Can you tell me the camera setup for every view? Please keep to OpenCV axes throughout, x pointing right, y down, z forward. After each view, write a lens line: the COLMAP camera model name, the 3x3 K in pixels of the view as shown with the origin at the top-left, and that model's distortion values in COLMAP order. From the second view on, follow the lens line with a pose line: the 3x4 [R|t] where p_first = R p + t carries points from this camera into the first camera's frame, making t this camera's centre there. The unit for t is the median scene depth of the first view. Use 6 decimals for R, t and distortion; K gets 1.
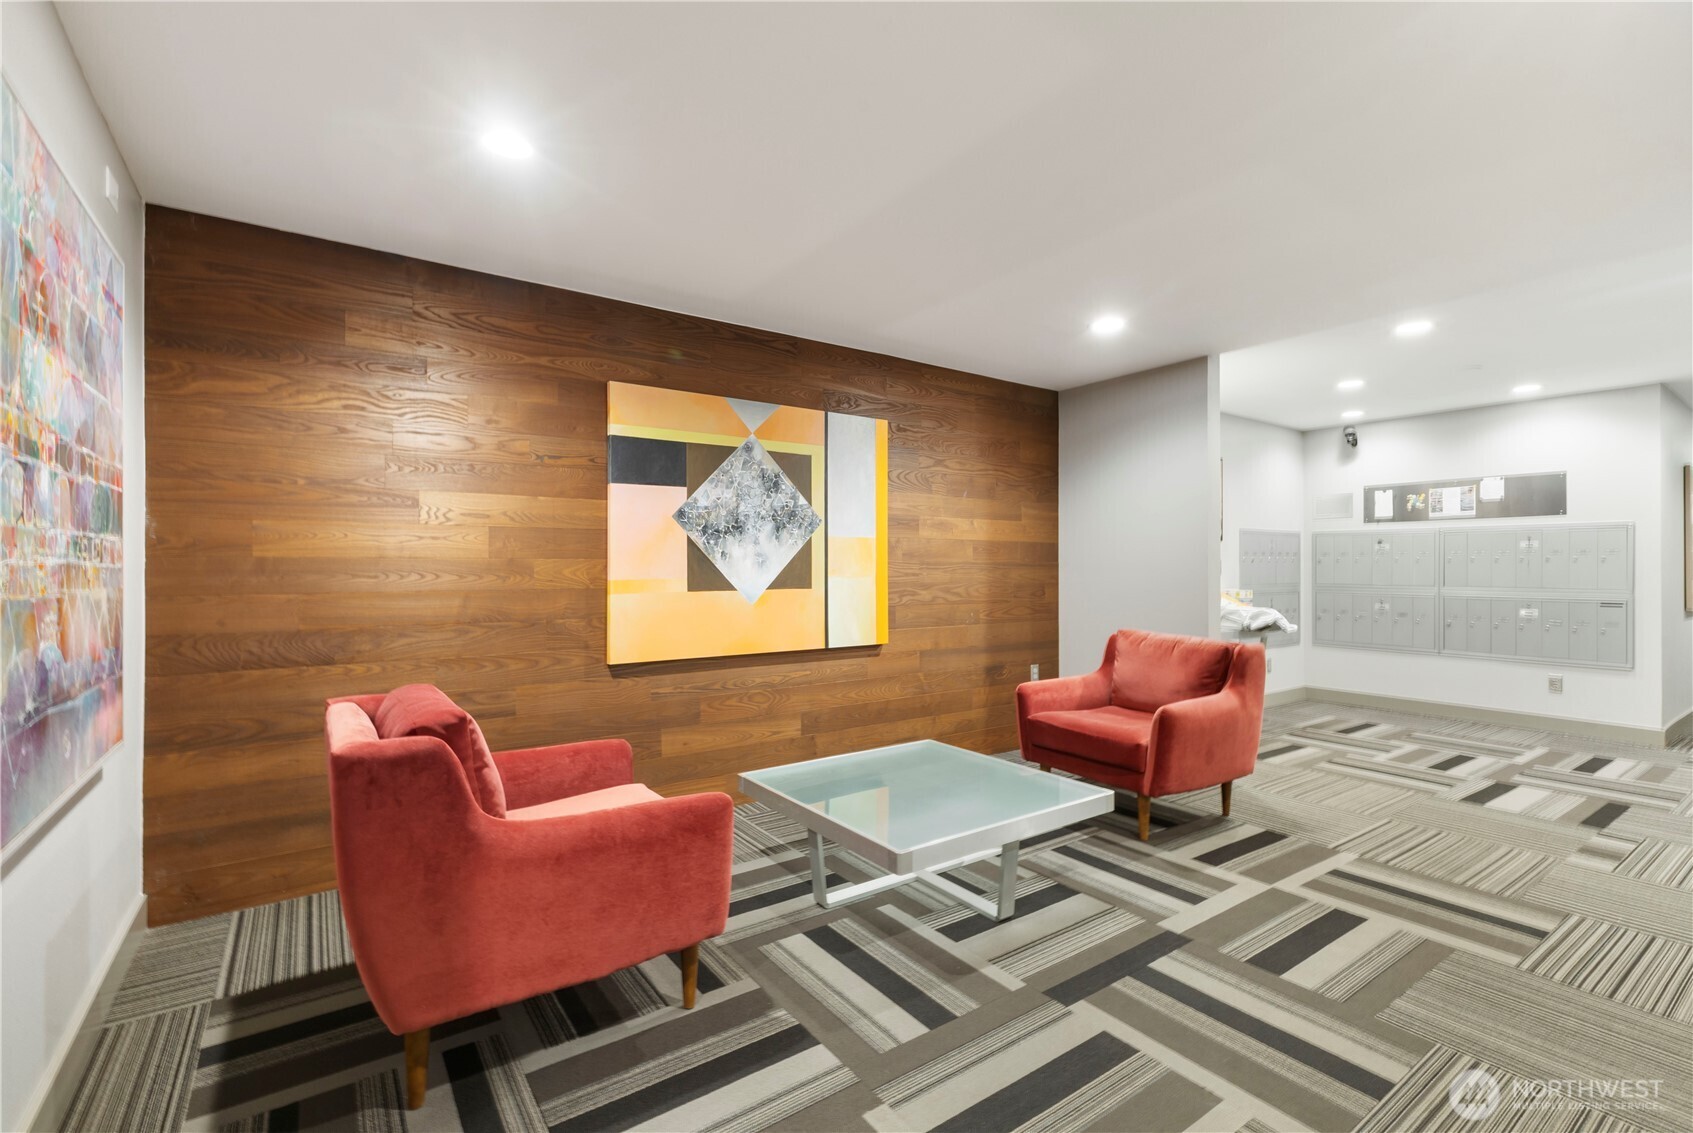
lens RADIAL K [[738.6, 0, 849.7], [0, 738.6, 558.8], [0, 0, 1]] dist [0.003263, -0.000467]
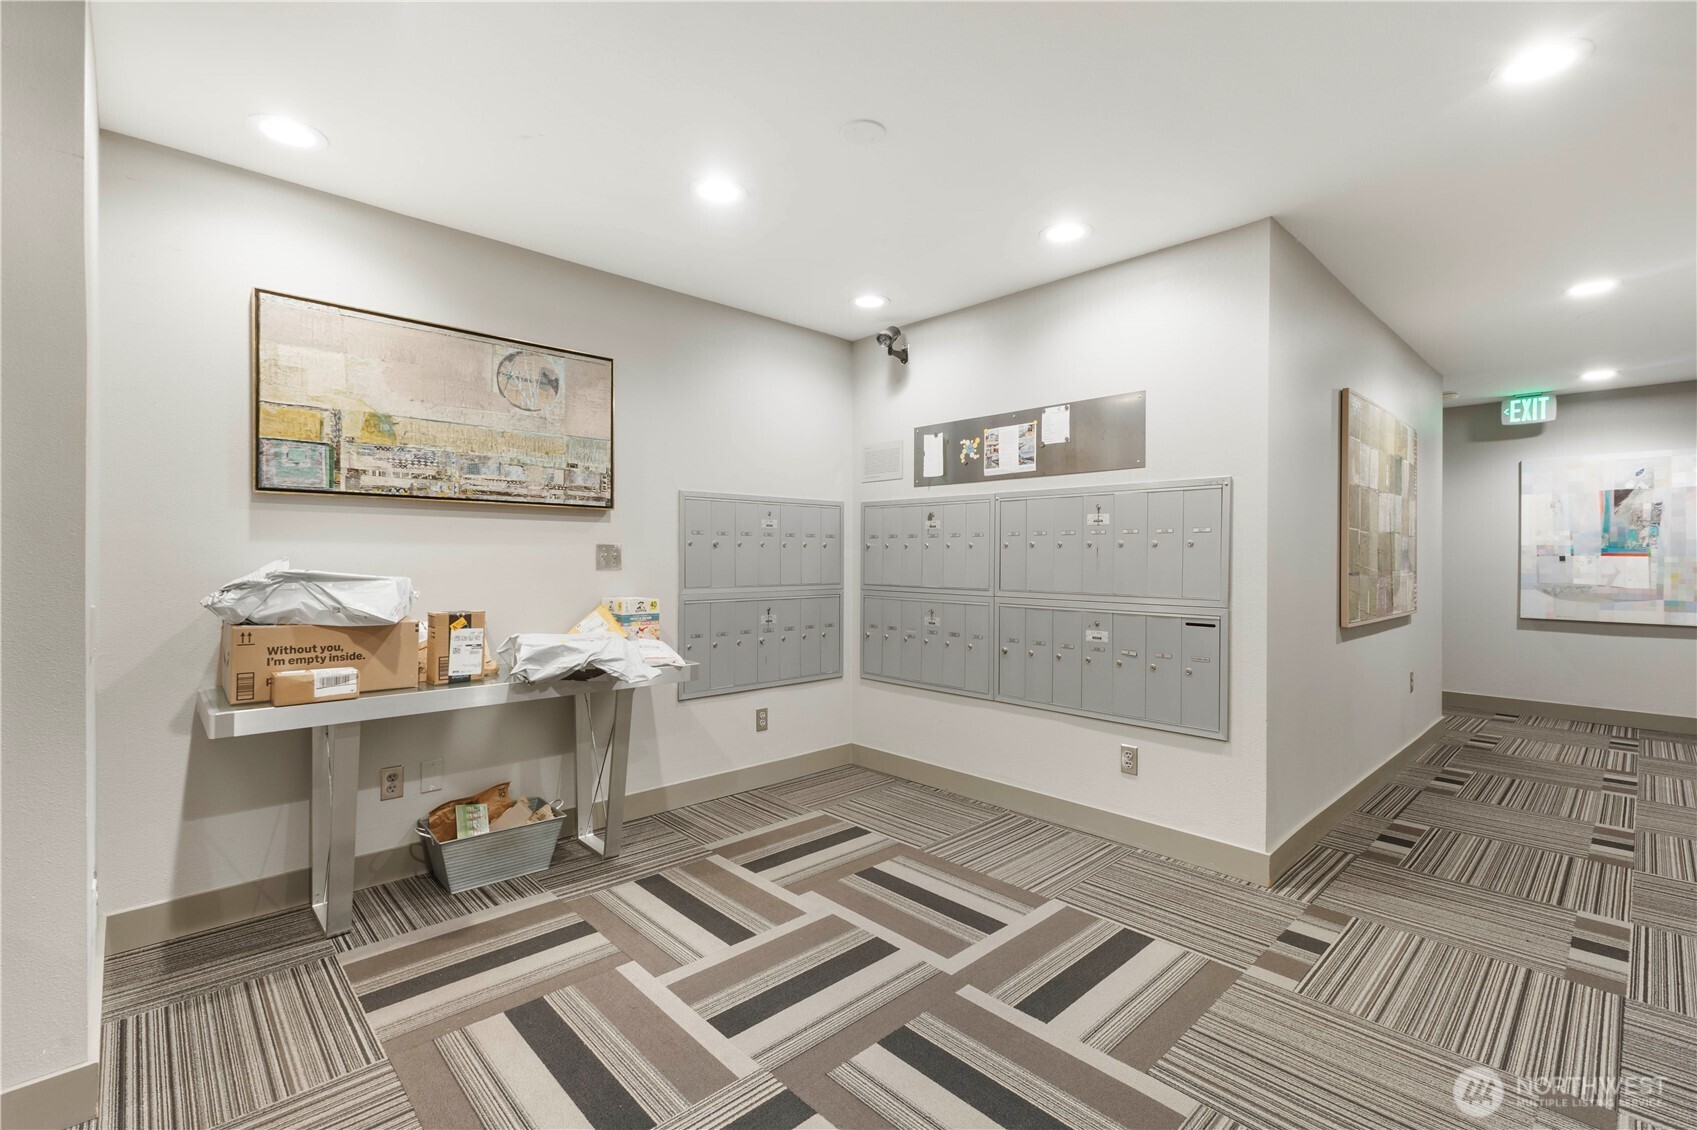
lens RADIAL K [[756.1, 0, 855.4], [0, 756.1, 555.0], [0, 0, 1]] dist [0.035419, -0.013192]
pose [[0.987308, 0.004458, 0.158753, 0.125168], [-0.006051, 0.999936, 0.009552, 0.000819], [-0.158700, -0.010392, 0.987272, 0.086786]]
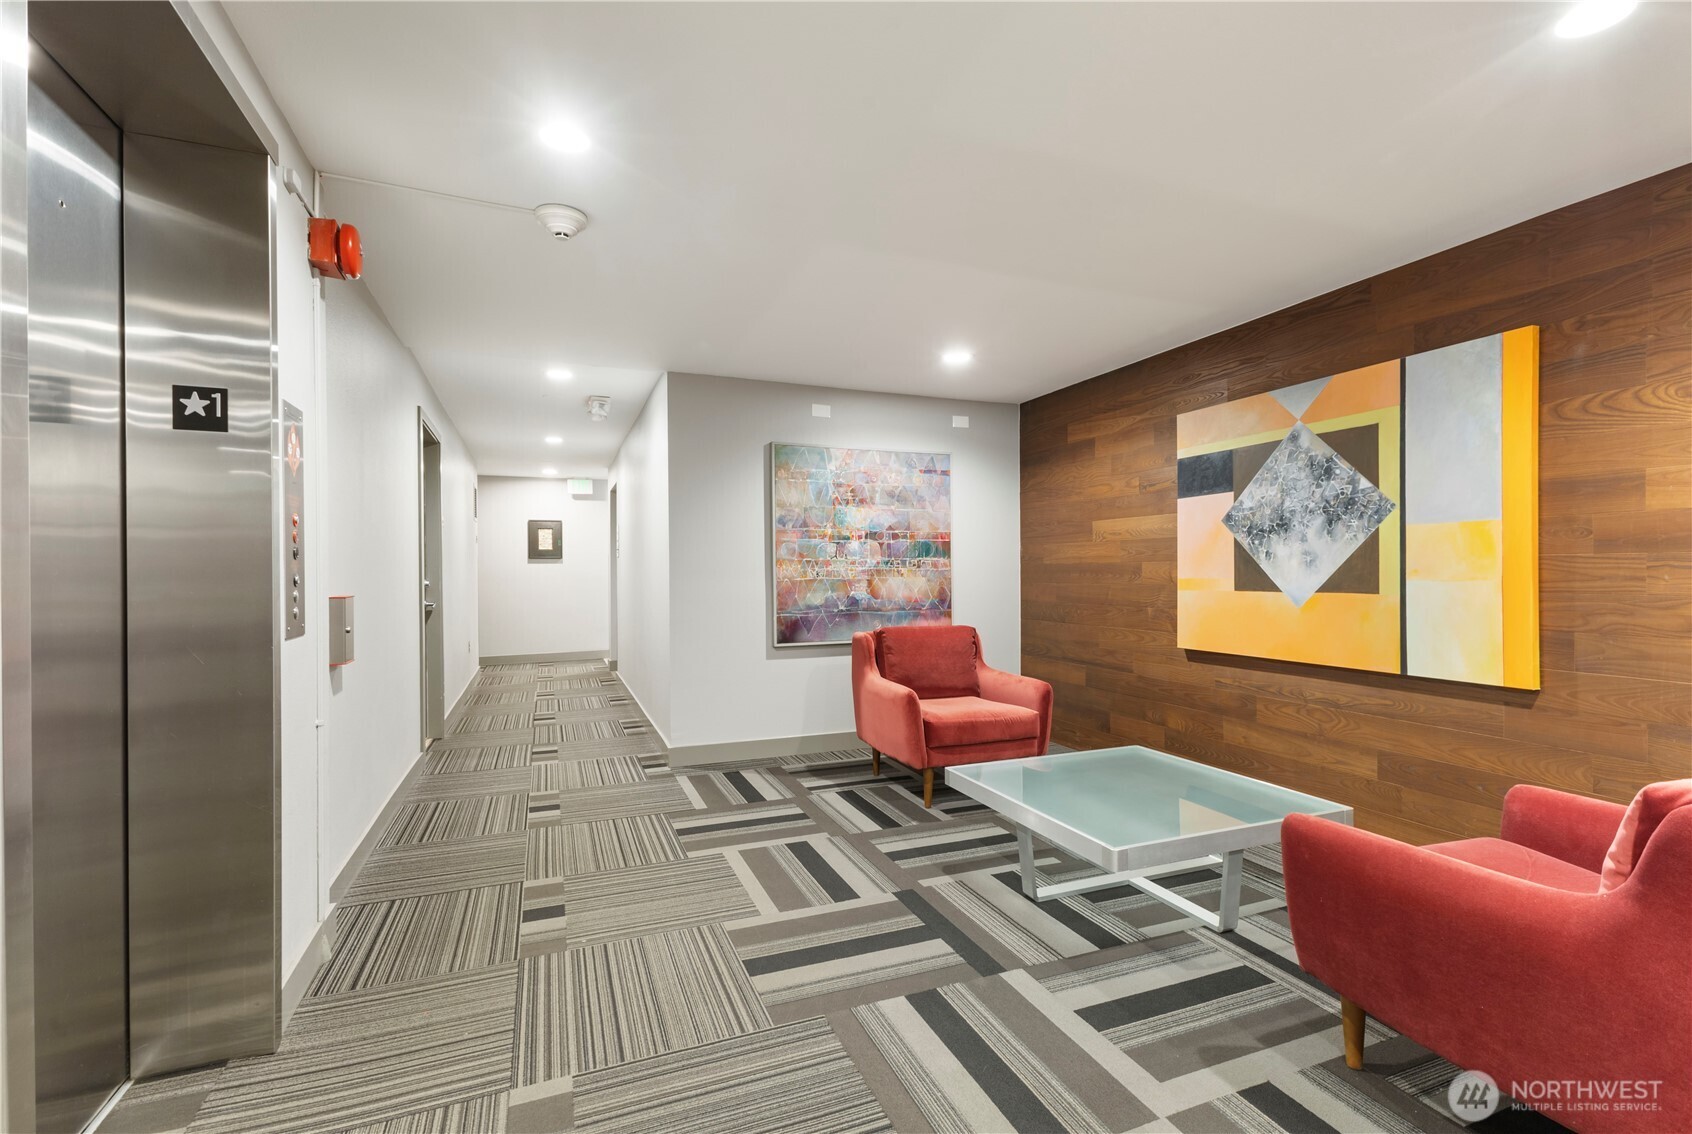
lens RADIAL K [[738.2, 0, 849.2], [0, 738.2, 559.3], [0, 0, 1]] dist [0.003263, -0.000467]
pose [[-0.218618, -0.012873, -0.975726, 0.963686], [0.017963, 0.999690, -0.017214, 0.008098], [0.975645, -0.021290, -0.218319, 0.722200]]
